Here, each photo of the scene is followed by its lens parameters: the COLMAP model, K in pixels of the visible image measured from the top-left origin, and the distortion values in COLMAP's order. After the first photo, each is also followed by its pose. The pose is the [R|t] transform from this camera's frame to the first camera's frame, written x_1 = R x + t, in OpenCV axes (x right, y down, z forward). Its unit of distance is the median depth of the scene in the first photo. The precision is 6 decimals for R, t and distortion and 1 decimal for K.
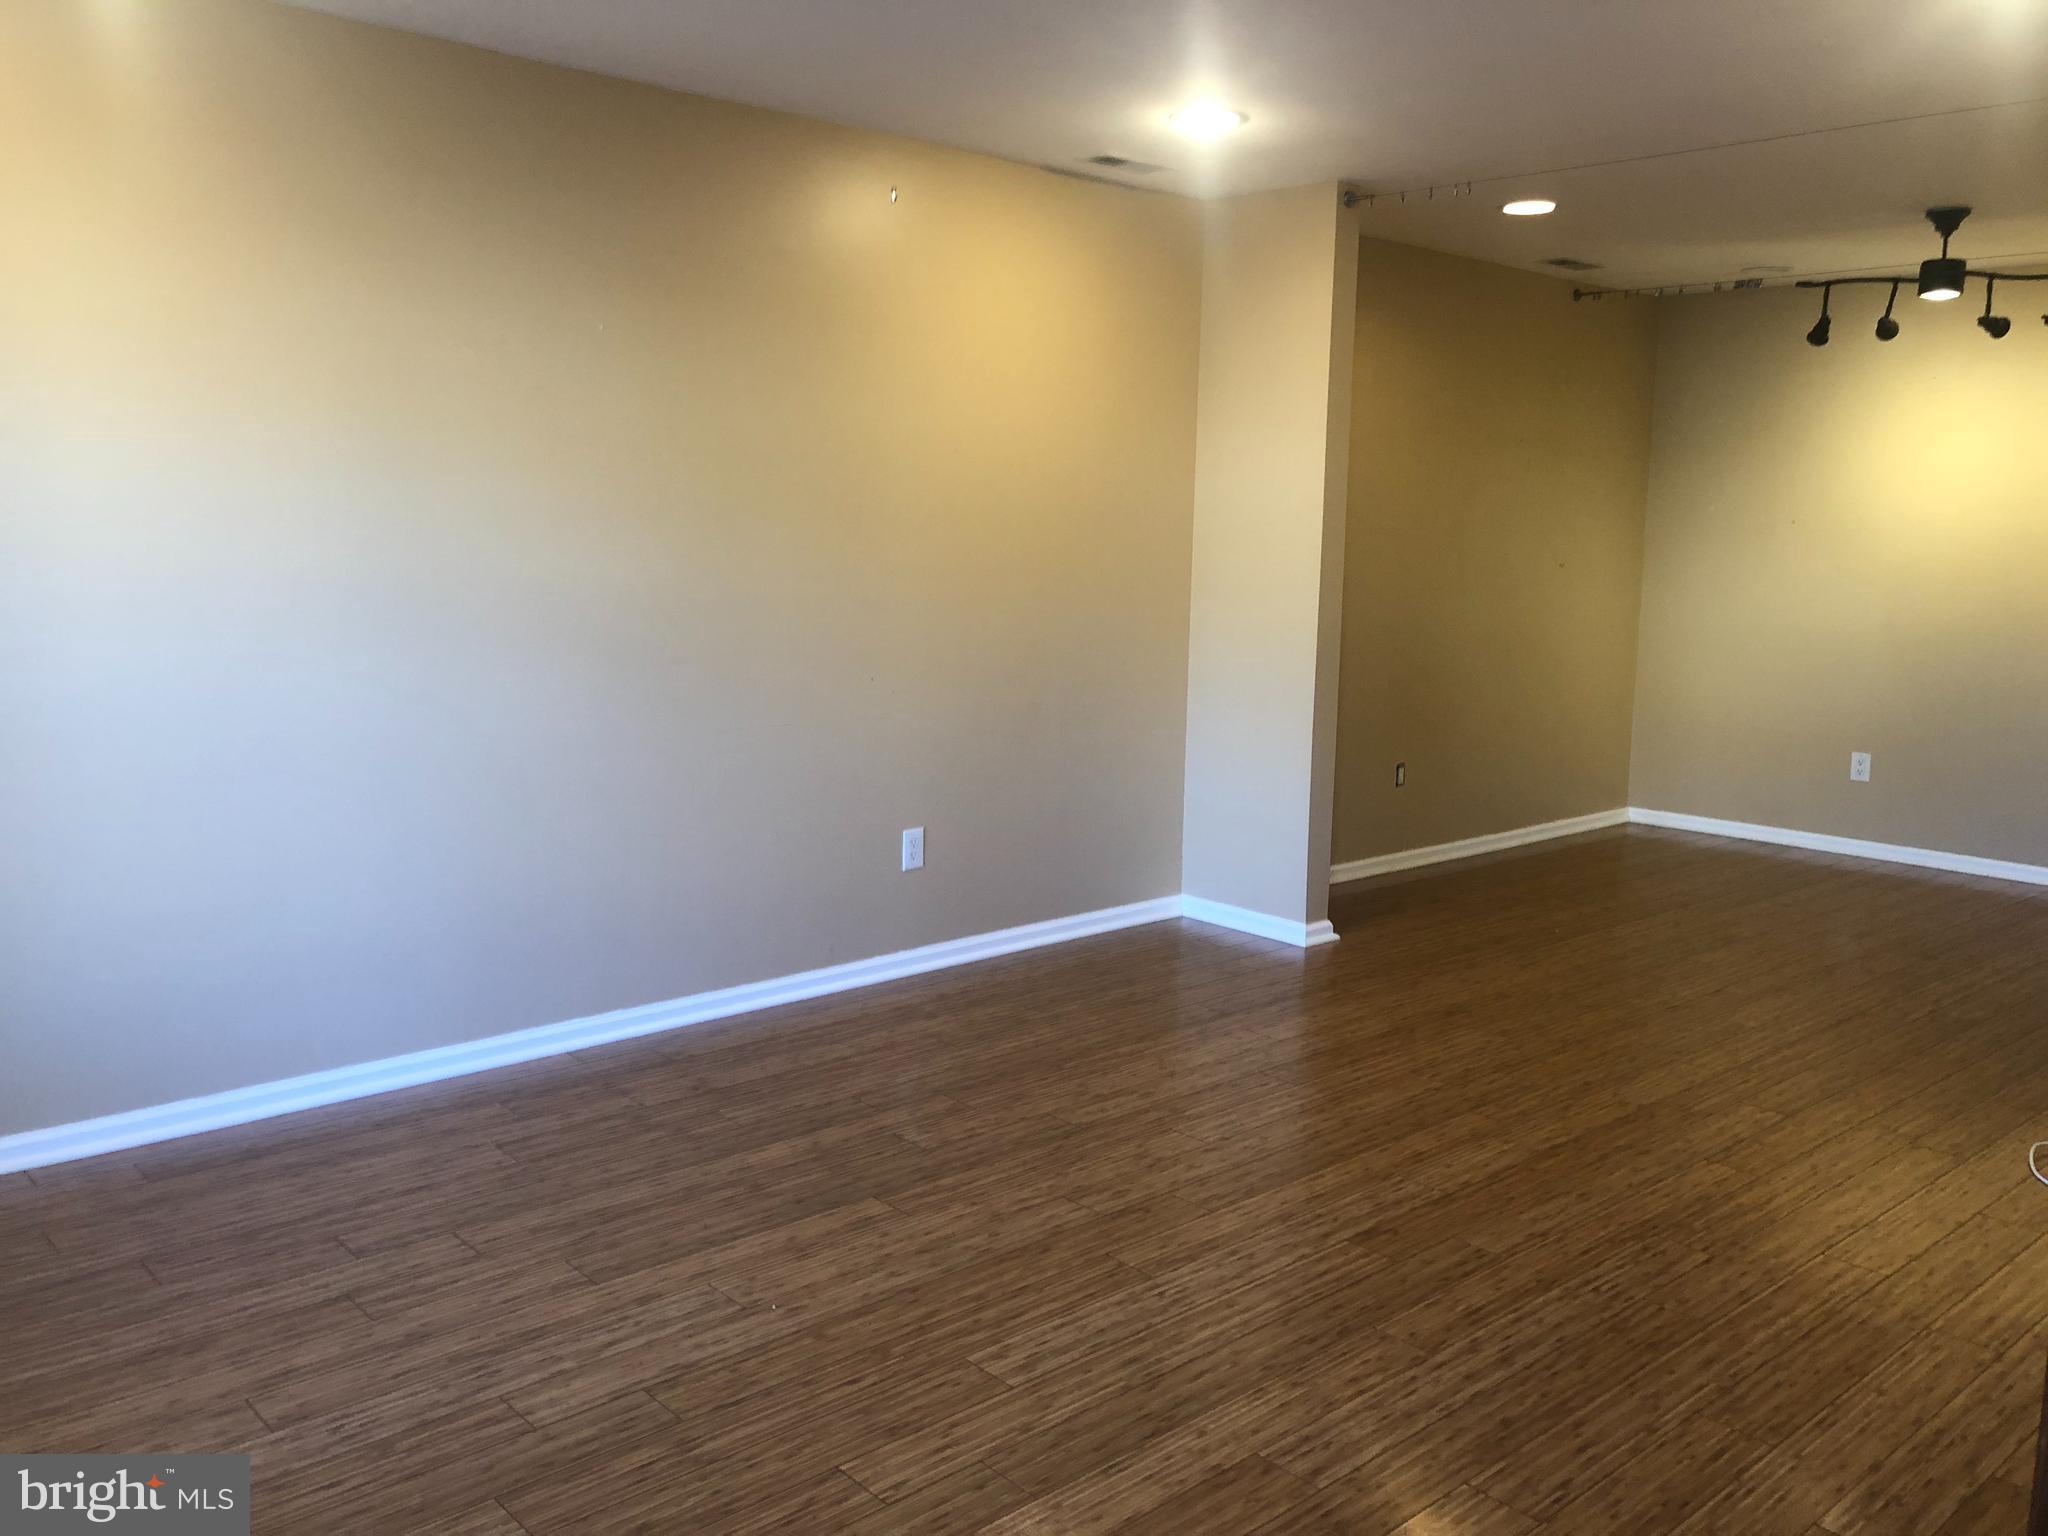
lens RADIAL K [[1673.5, 0, 1029.1], [0, 1673.5, 762.0], [0, 0, 1]] dist [0.154677, -0.441682]
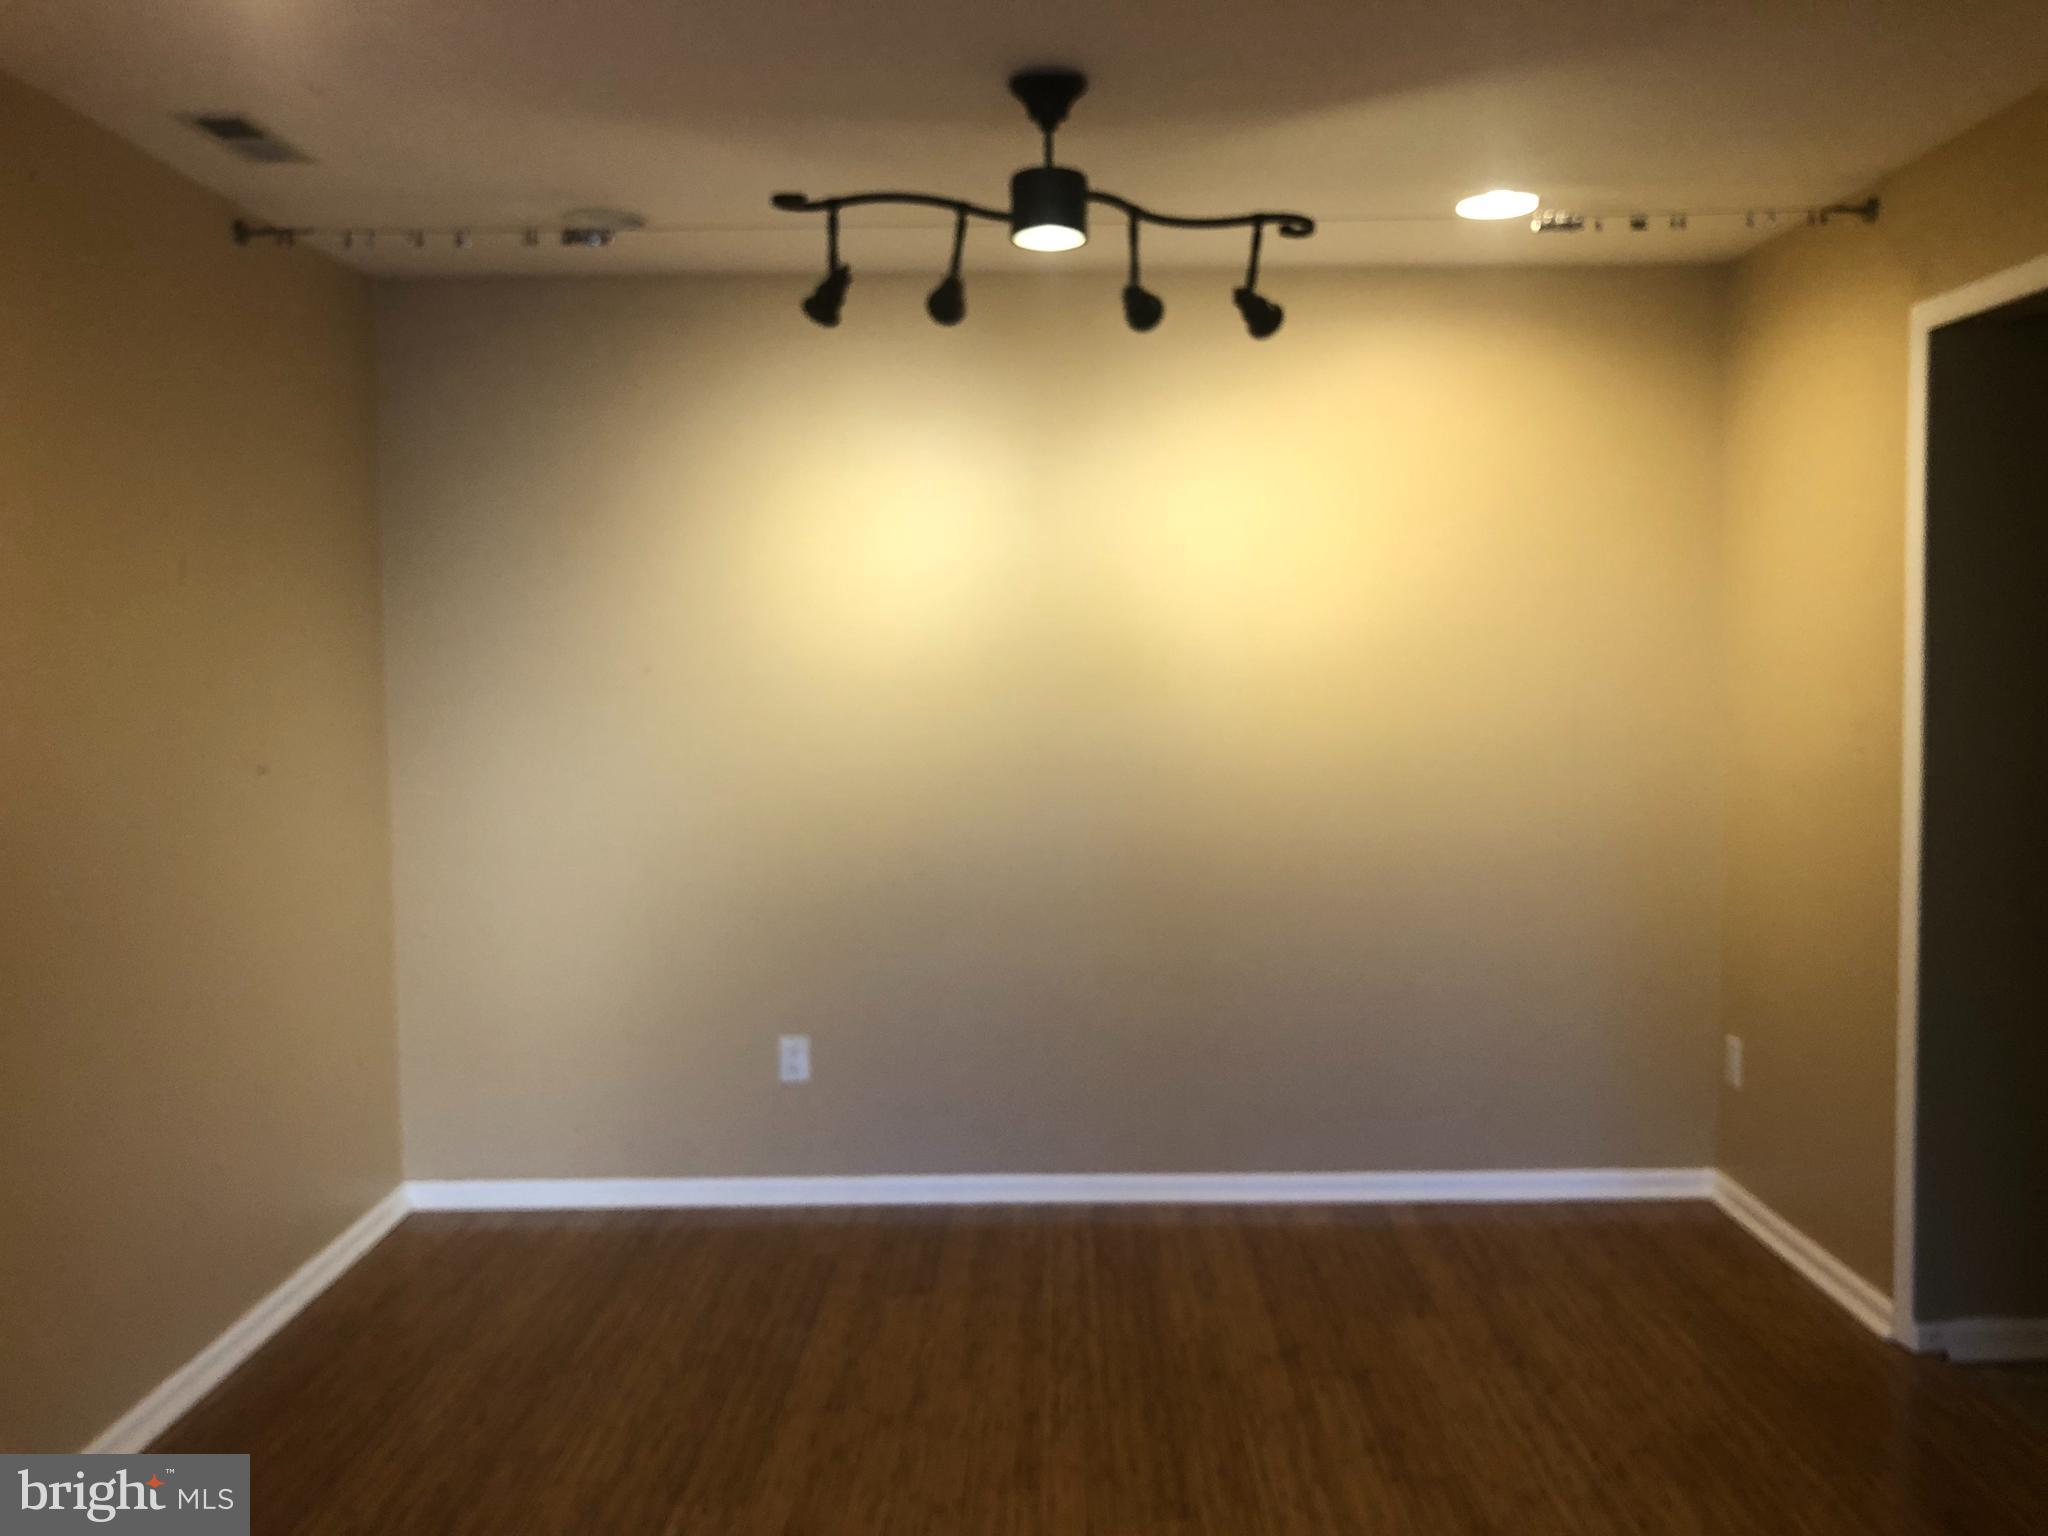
lens RADIAL K [[1631.0, 0, 1024.0], [0, 1631.0, 768.0], [0, 0, 1]] dist [0.000947, 0.001171]
pose [[0.661452, -0.067507, 0.746943, 0.130554], [0.131939, 0.990882, -0.027284, -0.093092], [-0.738291, 0.116598, 0.664328, 0.647688]]
